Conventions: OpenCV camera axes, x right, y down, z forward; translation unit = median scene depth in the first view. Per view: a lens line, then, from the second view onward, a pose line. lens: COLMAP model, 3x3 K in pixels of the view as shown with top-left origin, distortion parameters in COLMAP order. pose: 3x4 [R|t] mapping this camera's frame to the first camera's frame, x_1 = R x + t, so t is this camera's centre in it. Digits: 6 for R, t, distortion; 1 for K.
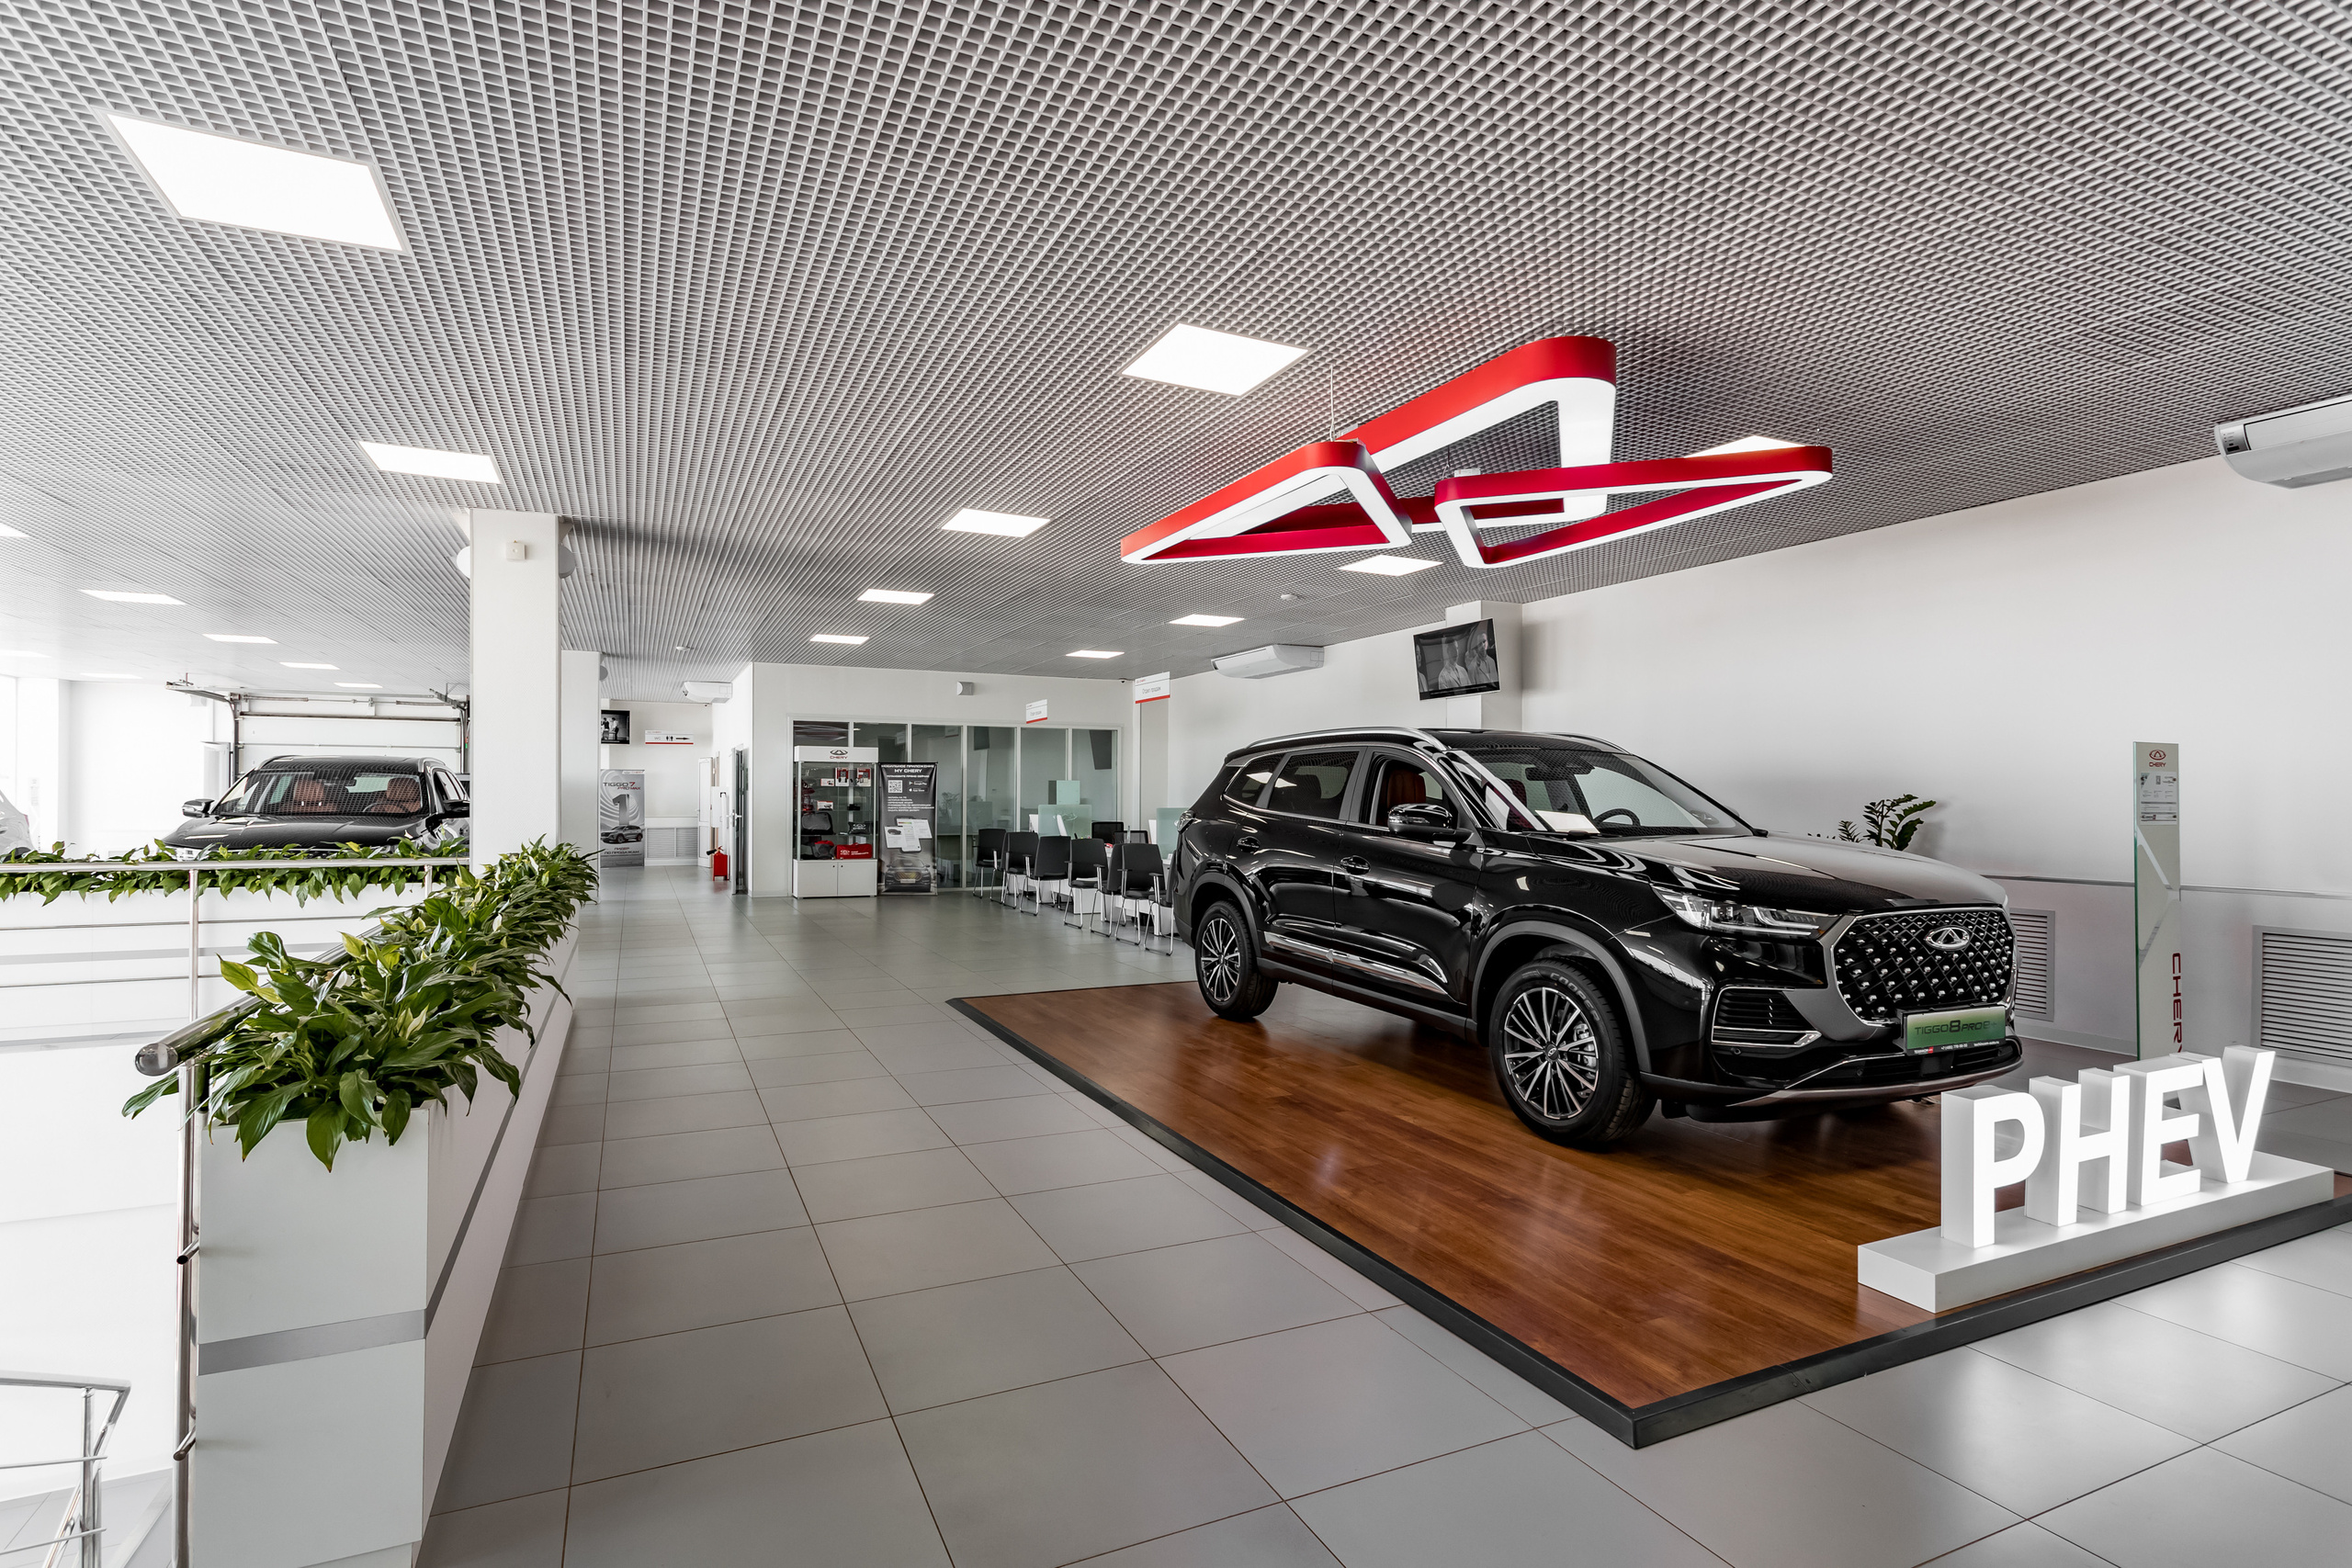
lens RADIAL K [[1164.5, 0, 1176.0], [0, 1164.5, 784.0], [0, 0, 1]] dist [0.000156, -0.000044]
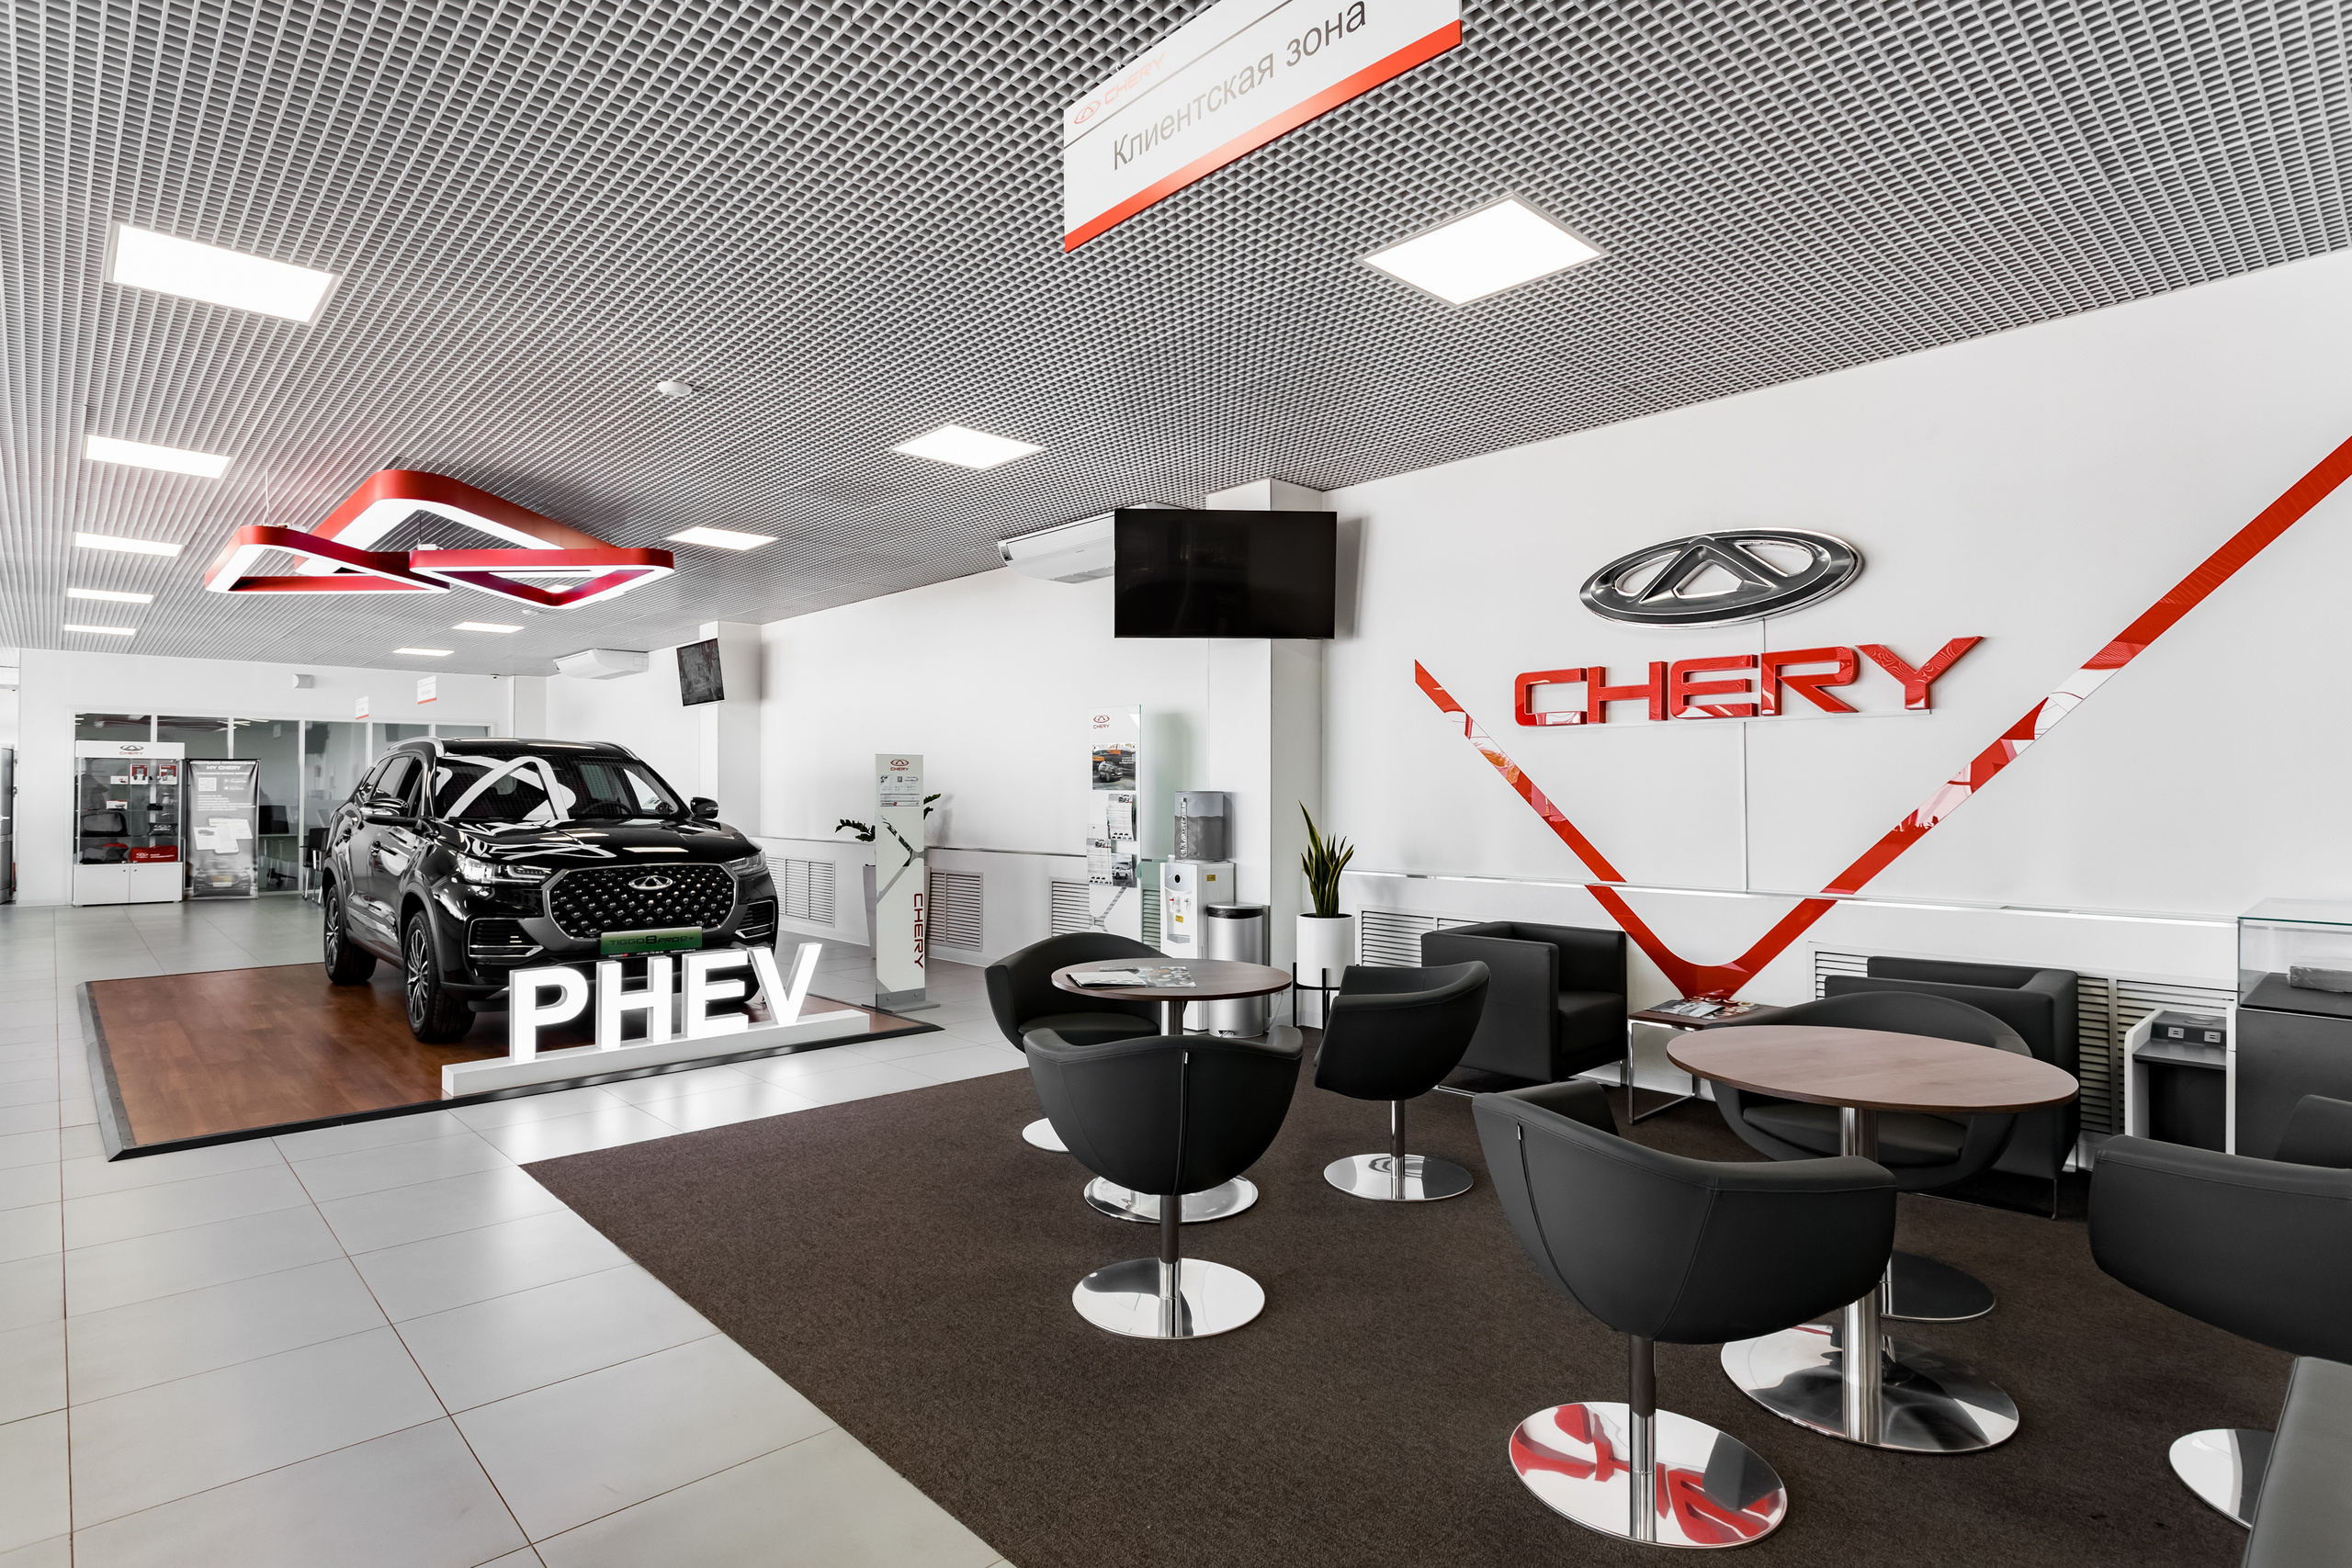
lens RADIAL K [[1224.1, 0, 1176.0], [0, 1224.1, 784.0], [0, 0, 1]] dist [-0.003809, -0.000589]
pose [[0.951120, -0.003399, 0.308803, 0.202240], [0.002158, 0.999988, 0.004361, -0.000828], [-0.308814, -0.003481, 0.951116, -0.183336]]
